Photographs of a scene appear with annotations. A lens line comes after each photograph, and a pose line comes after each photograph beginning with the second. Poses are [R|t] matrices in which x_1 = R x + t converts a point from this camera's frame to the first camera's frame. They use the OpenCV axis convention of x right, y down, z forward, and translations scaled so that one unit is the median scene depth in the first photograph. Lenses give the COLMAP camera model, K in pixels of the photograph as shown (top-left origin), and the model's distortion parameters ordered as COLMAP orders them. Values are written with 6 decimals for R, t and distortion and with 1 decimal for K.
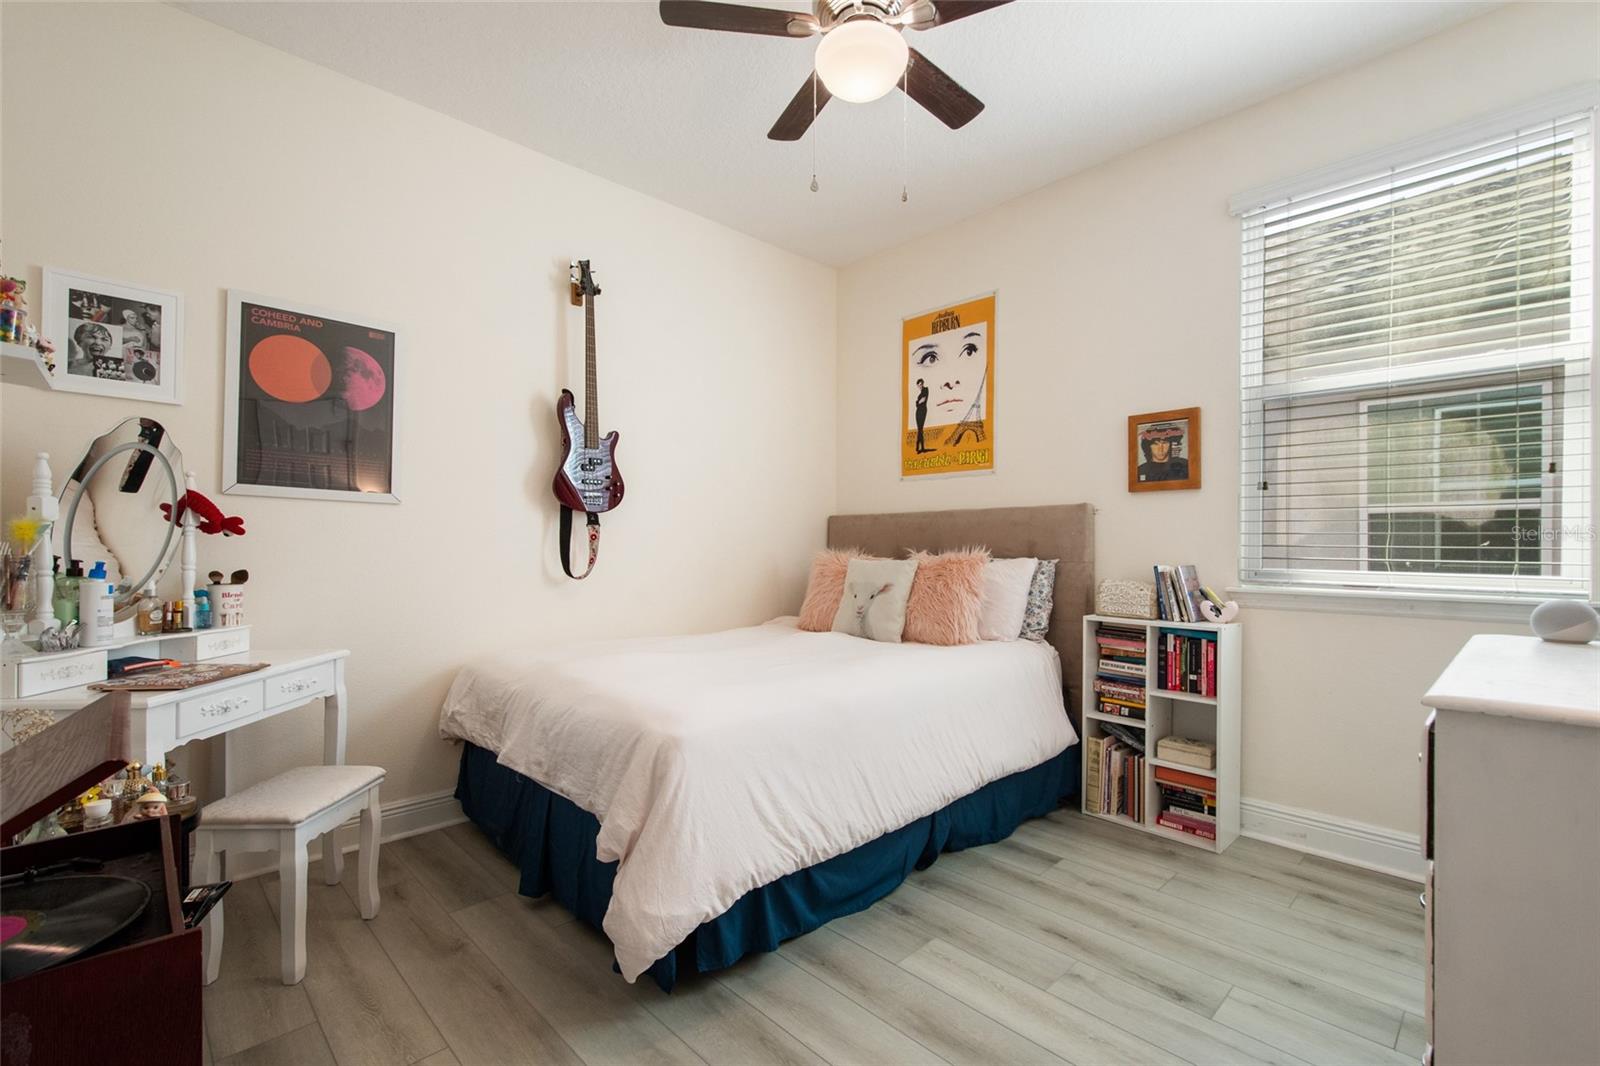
lens RADIAL K [[696.9, 0, 800.5], [0, 696.9, 537.3], [0, 0, 1]] dist [-0.001066, 0.000023]
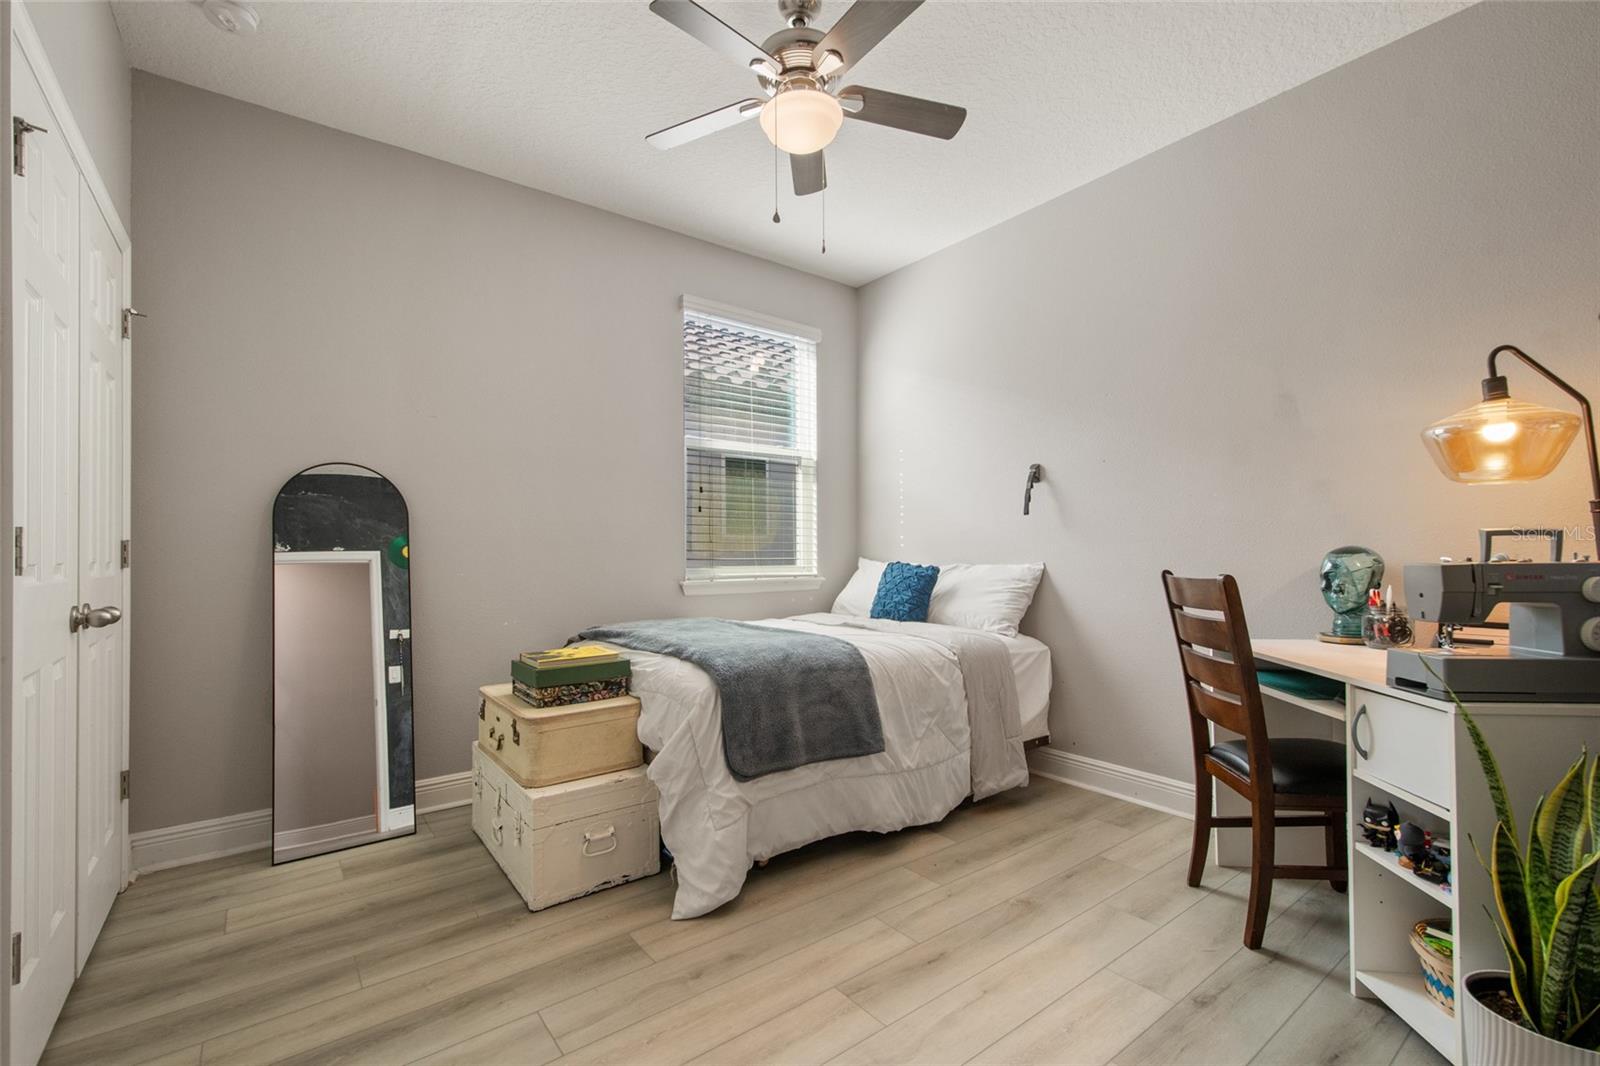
lens RADIAL K [[696.9, 0, 801.2], [0, 696.9, 545.4], [0, 0, 1]] dist [-0.001066, 0.000023]
pose [[0.110338, -0.000990, 0.993894, -0.830300], [-0.022544, 0.999740, 0.003498, -0.007494], [-0.993638, -0.022792, 0.110287, 0.691370]]
